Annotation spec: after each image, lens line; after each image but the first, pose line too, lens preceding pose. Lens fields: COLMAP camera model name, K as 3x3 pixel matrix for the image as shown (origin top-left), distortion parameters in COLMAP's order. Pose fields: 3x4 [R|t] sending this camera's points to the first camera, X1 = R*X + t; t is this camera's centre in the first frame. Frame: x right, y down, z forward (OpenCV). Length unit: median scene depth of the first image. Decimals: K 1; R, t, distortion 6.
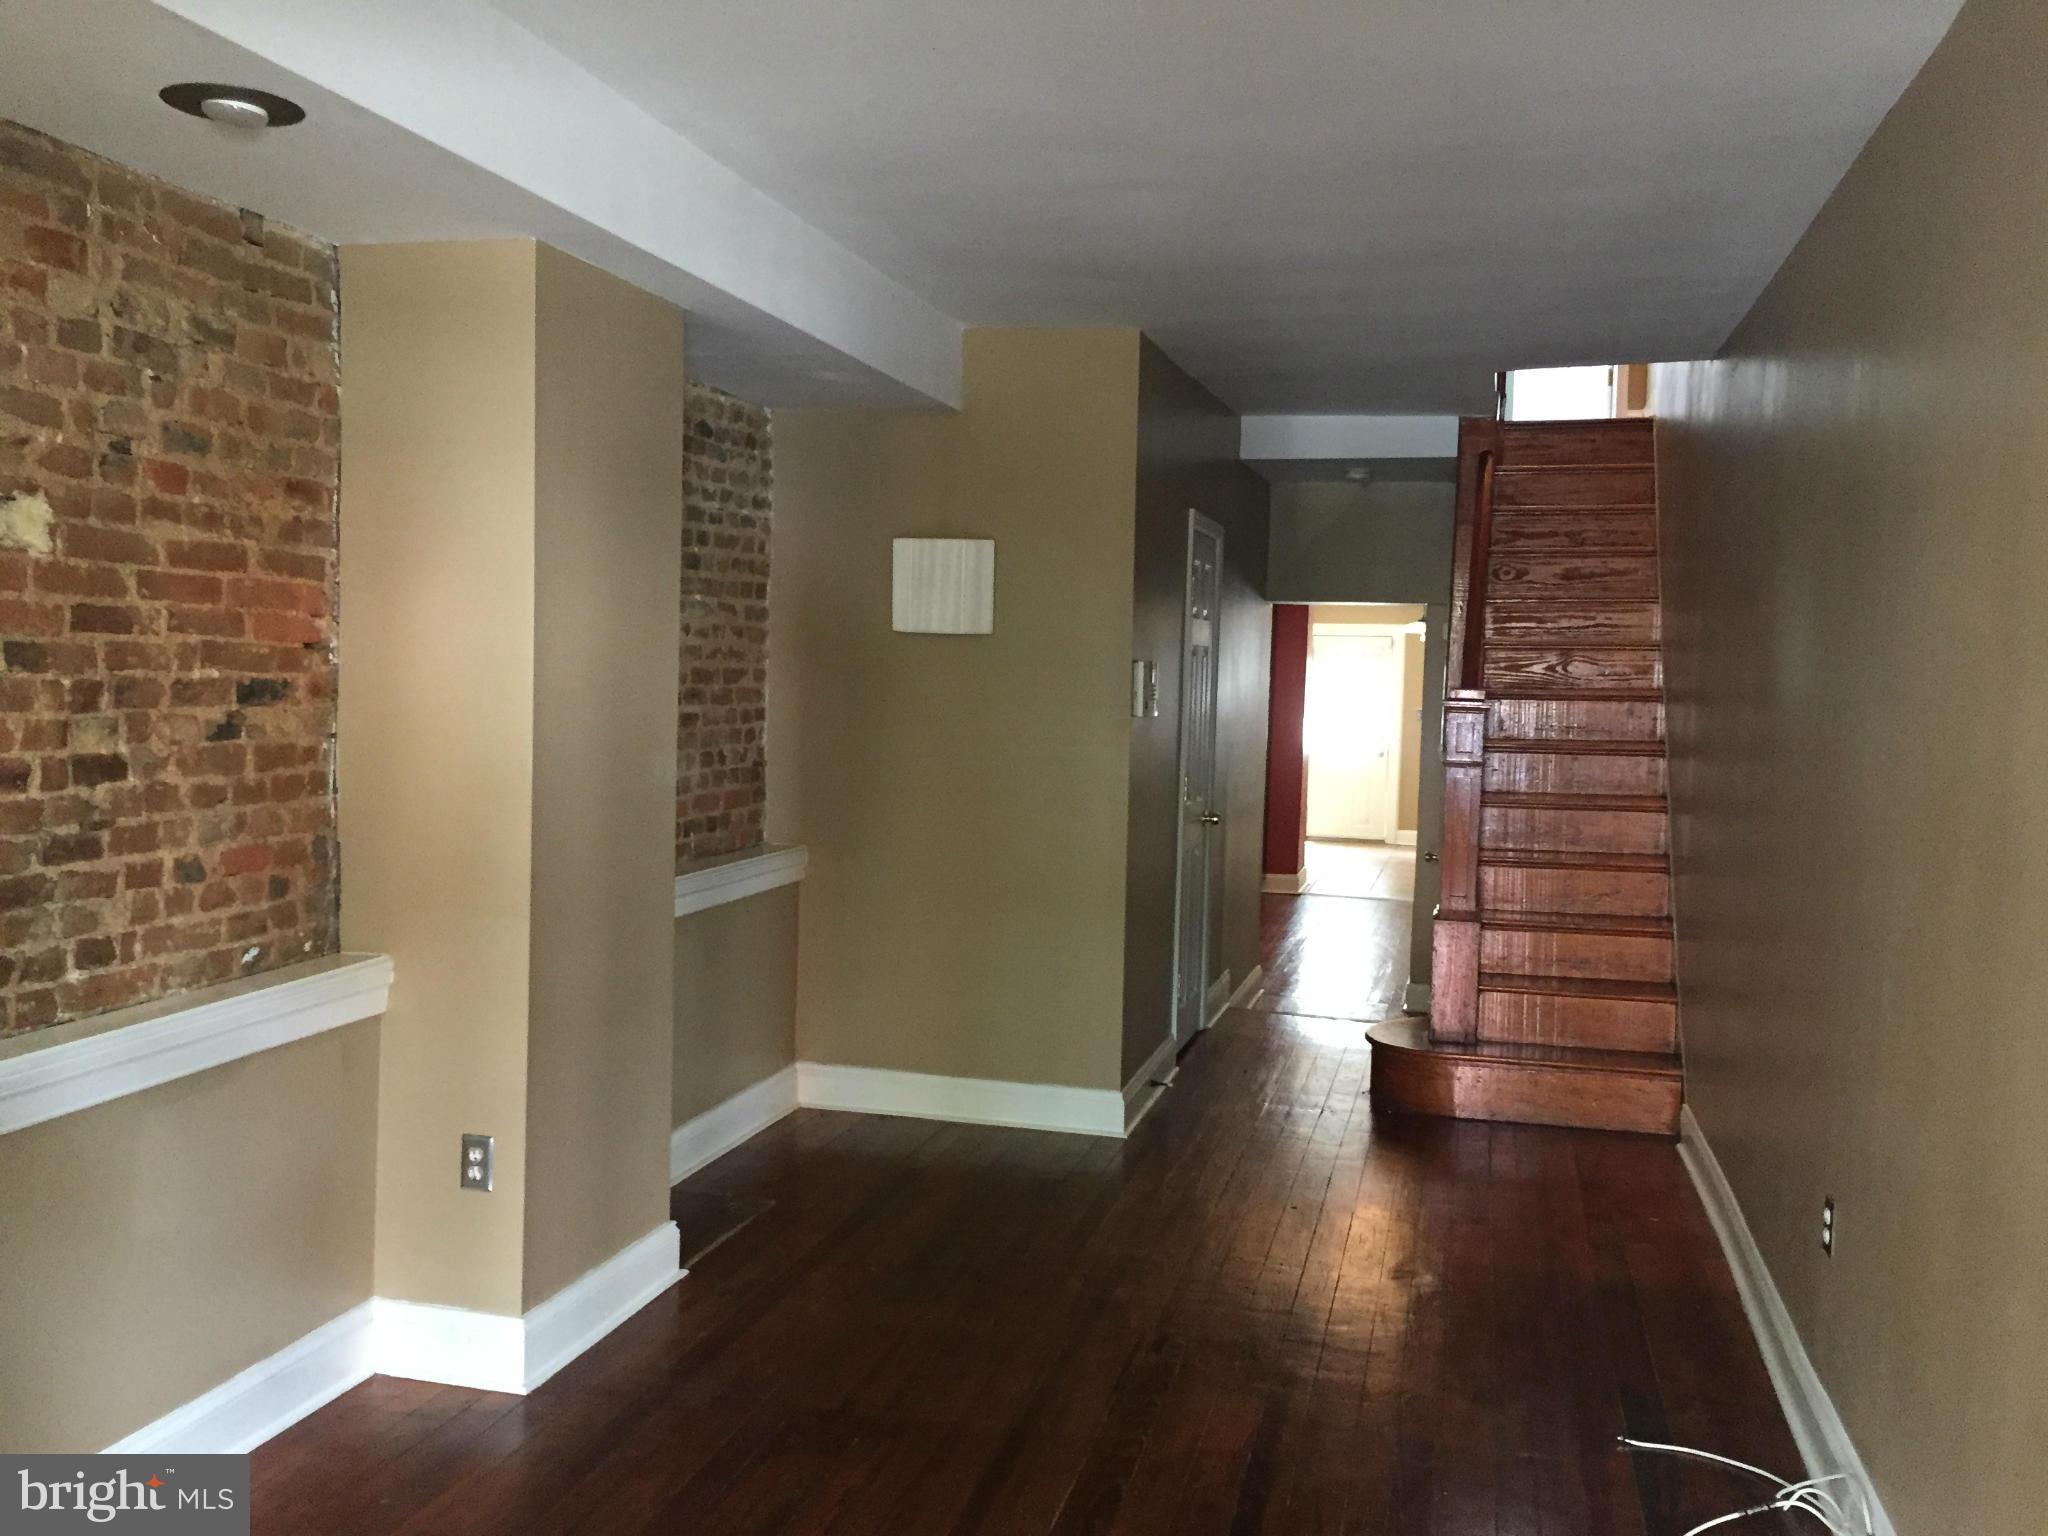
lens RADIAL K [[1768.9, 0, 1024.0], [0, 1768.9, 768.0], [0, 0, 1]] dist [0.041174, 0.003372]
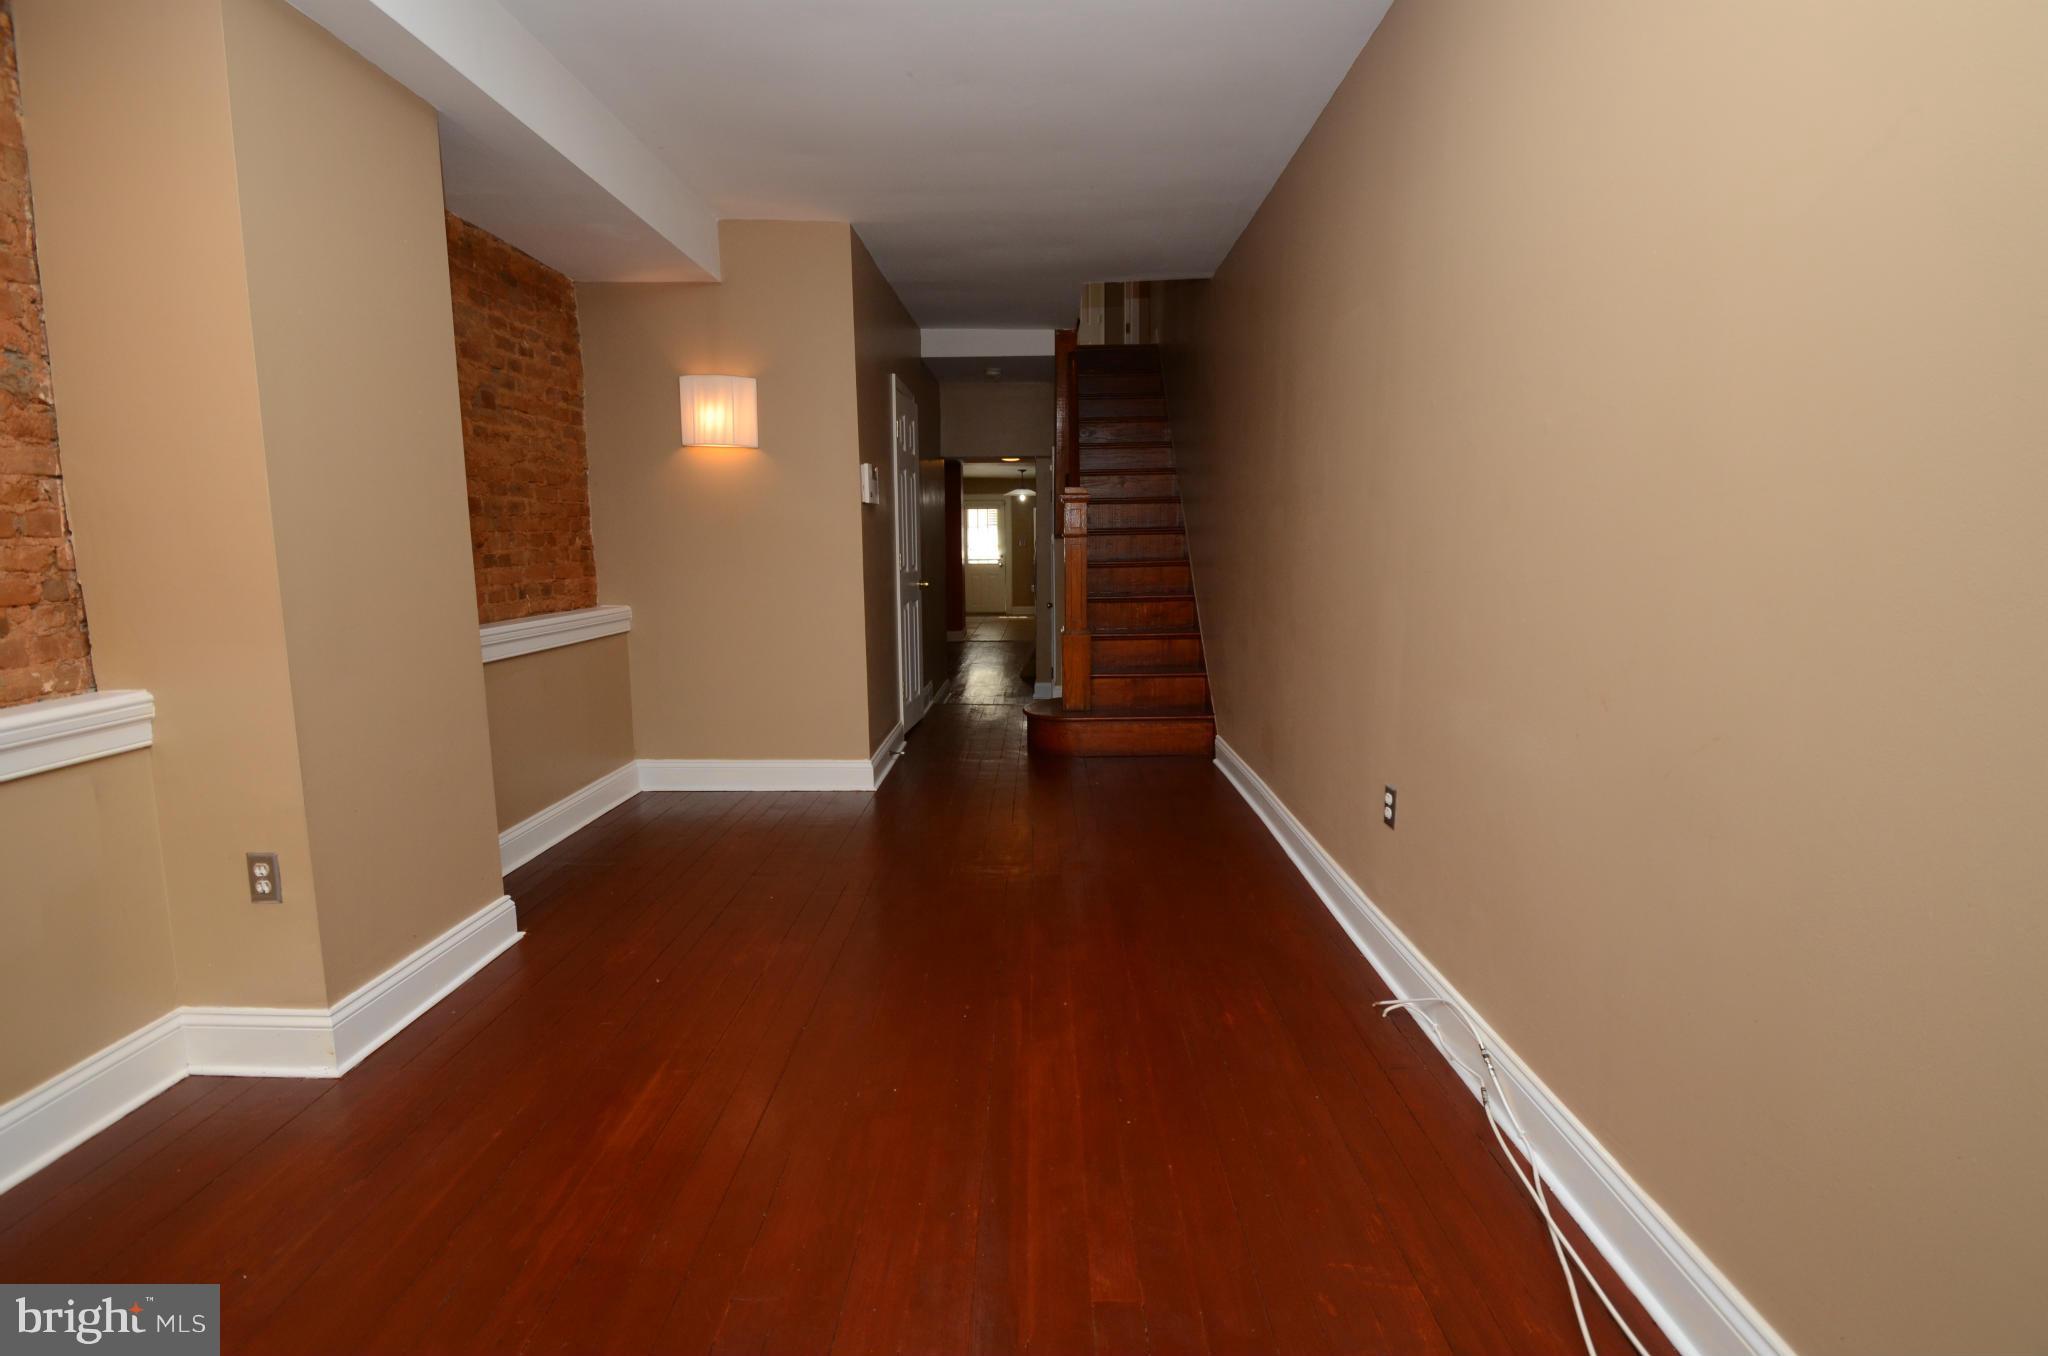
lens RADIAL K [[899.3, 0, 1033.1], [0, 899.3, 660.4], [0, 0, 1]] dist [0.020335, -0.019540]
pose [[0.969010, -0.064306, 0.238504, 0.019245], [0.046227, 0.995671, 0.080638, 0.069915], [-0.242657, -0.067114, 0.967788, 0.373680]]
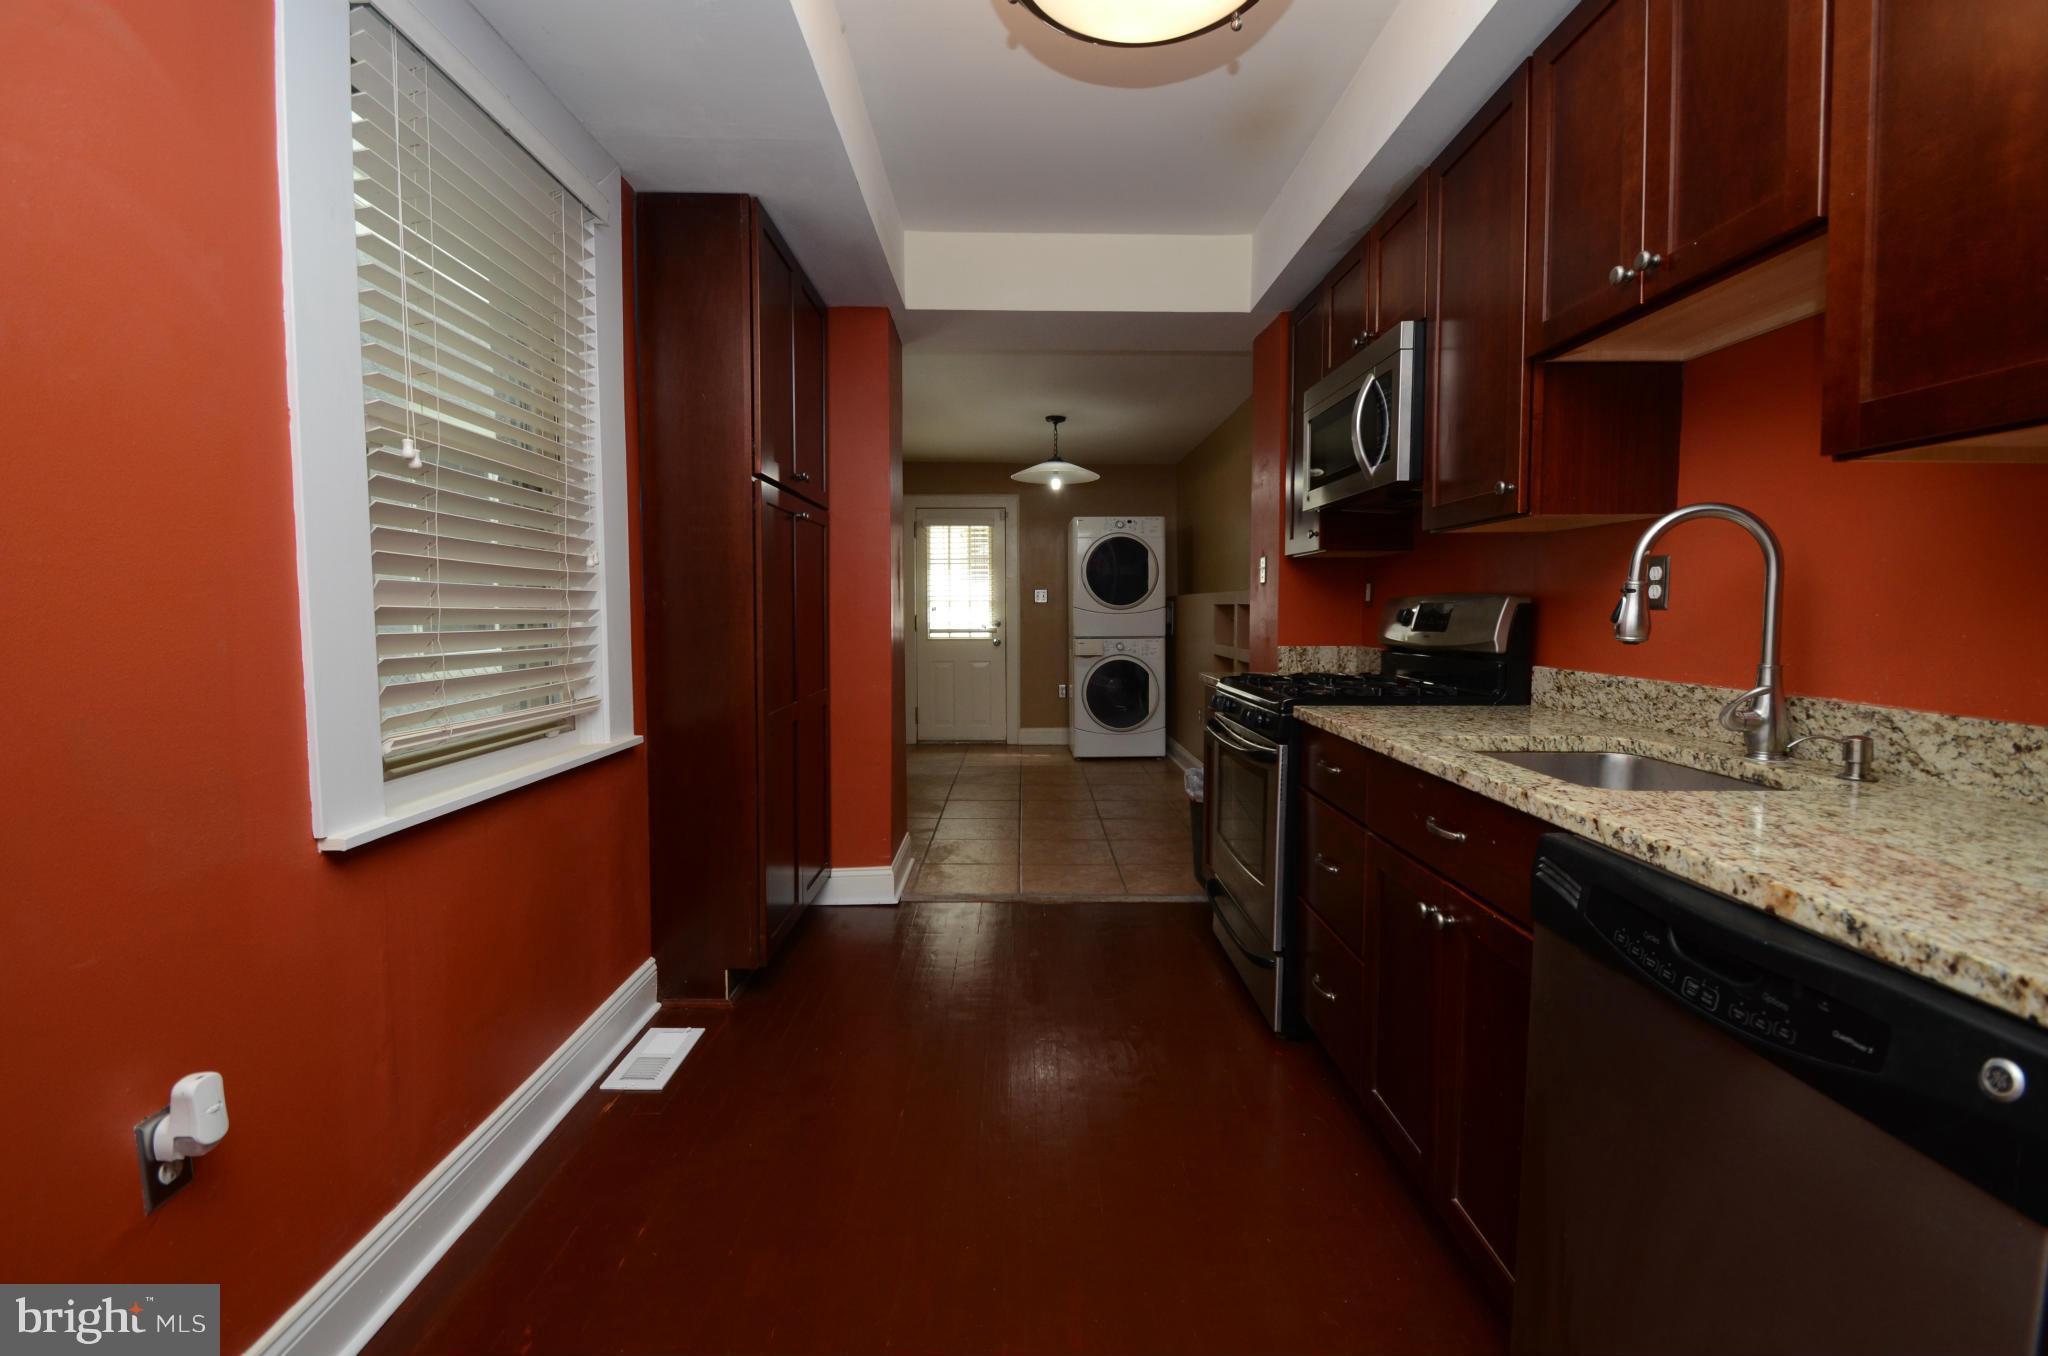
lens RADIAL K [[899.5, 0, 1015.5], [0, 899.5, 659.6], [0, 0, 1]] dist [-0.000010, -0.009505]
pose [[0.964585, -0.045760, 0.259771, 0.411985], [0.045708, 0.998935, 0.006241, -0.008995], [-0.259780, 0.005854, 0.965650, 2.491771]]
